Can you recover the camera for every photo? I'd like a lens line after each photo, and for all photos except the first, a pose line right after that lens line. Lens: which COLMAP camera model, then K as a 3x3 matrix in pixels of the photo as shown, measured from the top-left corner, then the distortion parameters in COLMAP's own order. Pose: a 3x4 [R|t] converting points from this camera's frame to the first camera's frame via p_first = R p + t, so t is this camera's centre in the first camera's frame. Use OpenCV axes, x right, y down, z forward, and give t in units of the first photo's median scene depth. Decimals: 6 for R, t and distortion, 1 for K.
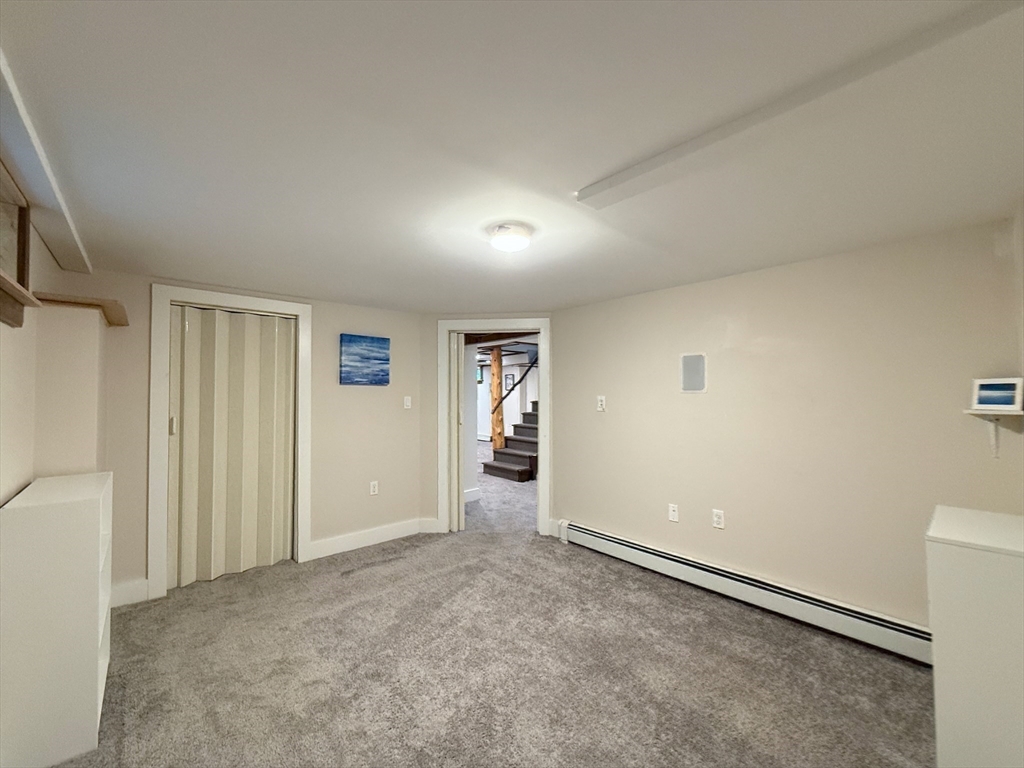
lens RADIAL K [[418.1, 0, 517.8], [0, 418.1, 383.9], [0, 0, 1]] dist [0.004277, -0.000291]
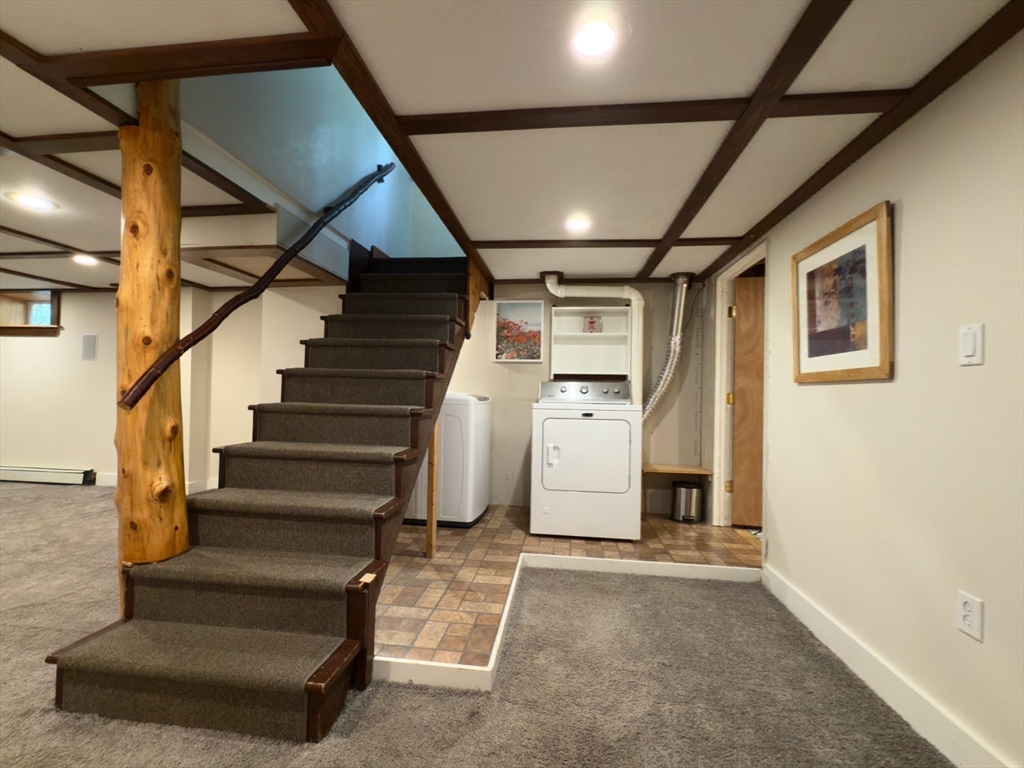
lens RADIAL K [[418.1, 0, 510.4], [0, 418.1, 385.0], [0, 0, 1]] dist [0.004277, -0.000291]
pose [[0.739746, 0.019135, 0.672614, -0.057784], [-0.020248, 0.999776, -0.006173, 0.055996], [-0.672582, -0.009053, 0.739967, 0.696928]]
